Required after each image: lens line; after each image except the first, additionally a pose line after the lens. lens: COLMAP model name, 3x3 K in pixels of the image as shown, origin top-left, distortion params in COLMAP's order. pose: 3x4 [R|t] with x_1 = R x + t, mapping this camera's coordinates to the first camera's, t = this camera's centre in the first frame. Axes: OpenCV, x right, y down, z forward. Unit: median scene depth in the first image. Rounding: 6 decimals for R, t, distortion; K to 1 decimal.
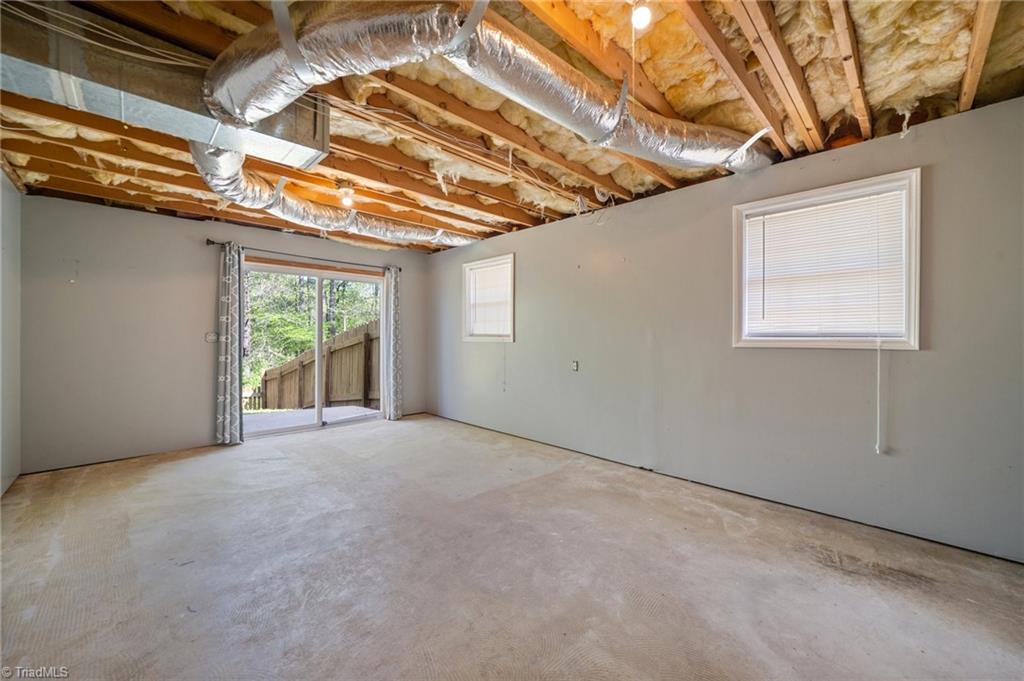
lens RADIAL K [[397.3, 0, 512.3], [0, 397.3, 339.3], [0, 0, 1]] dist [-0.011328, 0.001741]
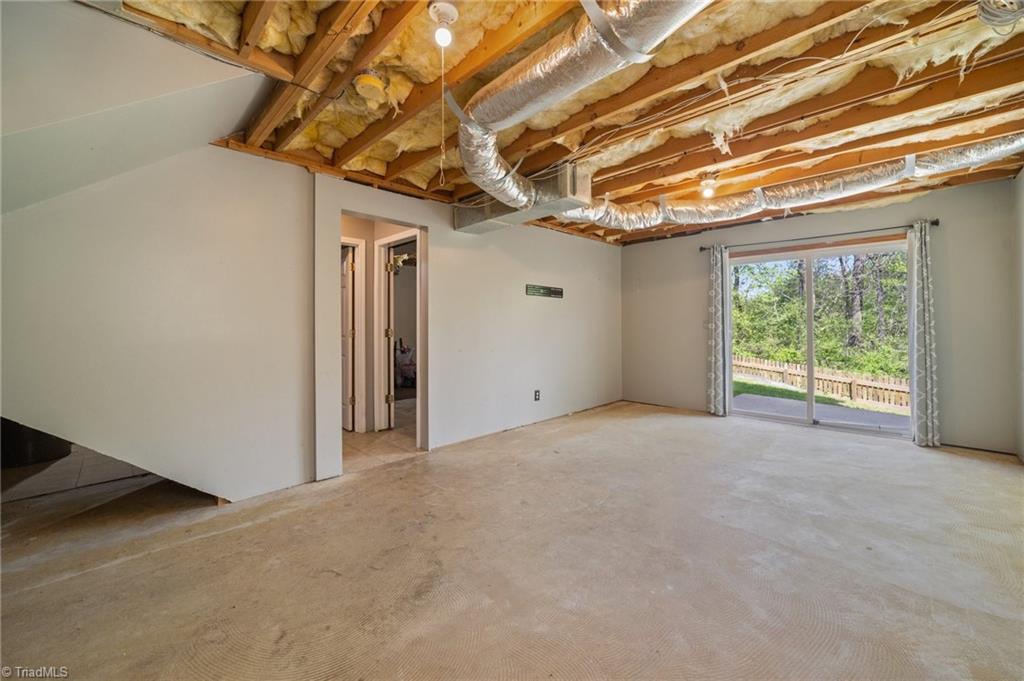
lens RADIAL K [[397.3, 0, 523.1], [0, 397.3, 322.8], [0, 0, 1]] dist [-0.011328, 0.001741]
pose [[0.031416, -0.007434, -0.999479, 0.516209], [-0.003610, 0.999965, -0.007551, -0.000659], [0.999500, 0.003846, 0.031388, 0.426431]]
